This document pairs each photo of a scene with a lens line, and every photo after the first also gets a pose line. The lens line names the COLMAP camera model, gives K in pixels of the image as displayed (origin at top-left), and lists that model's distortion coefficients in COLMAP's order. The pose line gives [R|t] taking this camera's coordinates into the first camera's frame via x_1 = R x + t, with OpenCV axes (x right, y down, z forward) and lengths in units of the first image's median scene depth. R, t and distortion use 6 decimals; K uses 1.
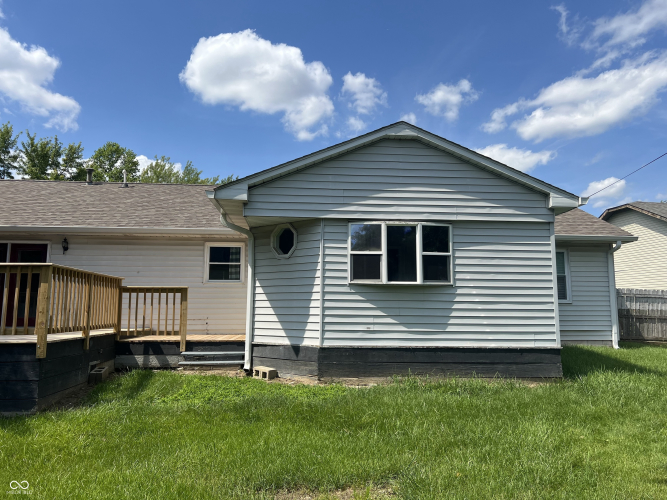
lens RADIAL K [[508.1, 0, 335.7], [0, 508.1, 249.8], [0, 0, 1]] dist [0.034713, -0.021420]
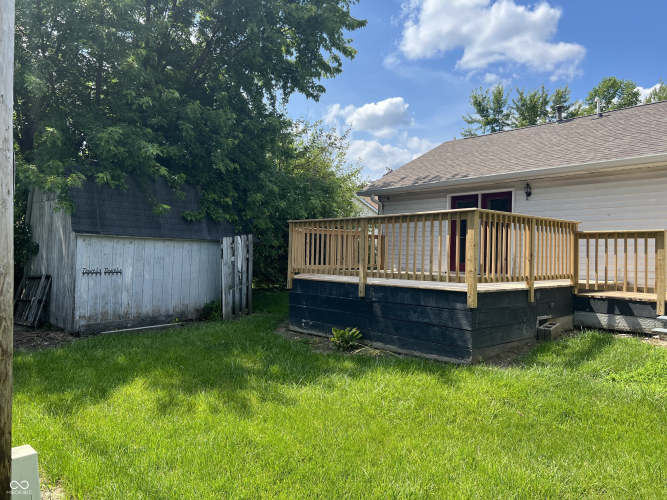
lens RADIAL K [[508.1, 0, 333.6], [0, 508.1, 248.1], [0, 0, 1]] dist [0.034713, -0.021420]
pose [[0.597102, -0.000445, -0.802165, 0.022349], [0.079395, 0.995122, 0.058547, 0.016878], [0.798226, -0.098647, 0.594225, 0.167776]]
